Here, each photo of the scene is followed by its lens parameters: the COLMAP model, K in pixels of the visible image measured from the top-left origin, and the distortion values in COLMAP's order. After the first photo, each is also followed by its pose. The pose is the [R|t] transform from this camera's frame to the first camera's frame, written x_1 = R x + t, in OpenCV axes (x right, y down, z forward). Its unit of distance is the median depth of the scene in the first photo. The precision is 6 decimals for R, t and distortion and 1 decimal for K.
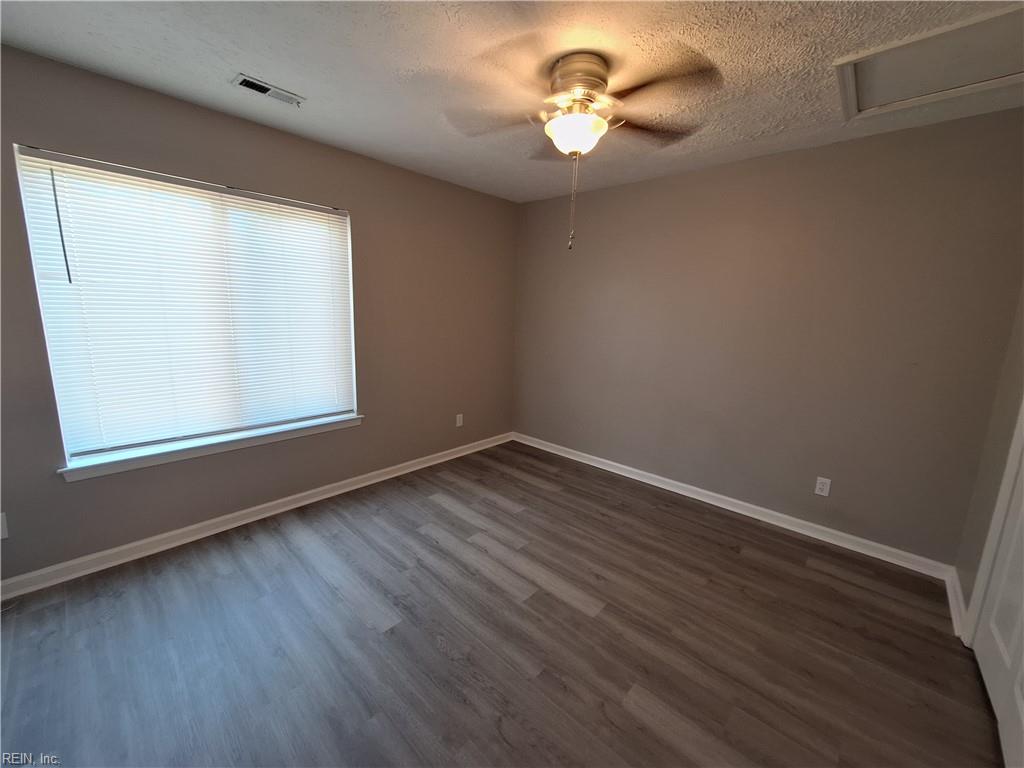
lens RADIAL K [[403.6, 0, 512.3], [0, 403.6, 380.5], [0, 0, 1]] dist [-0.003307, 0.000214]
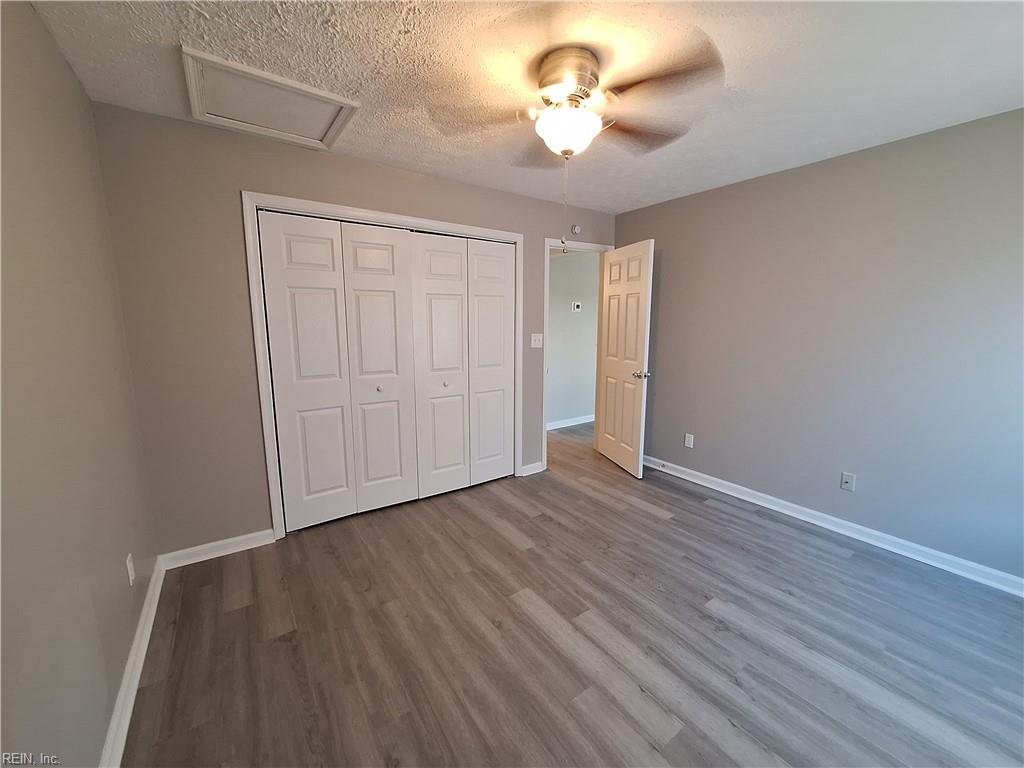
lens RADIAL K [[403.6, 0, 512.3], [0, 403.6, 380.5], [0, 0, 1]] dist [-0.003307, 0.000214]
pose [[-0.976448, -0.065324, 0.205628, 0.044278], [0.007396, 0.942369, 0.334493, -0.309496], [-0.215627, 0.328135, -0.919691, 1.700475]]
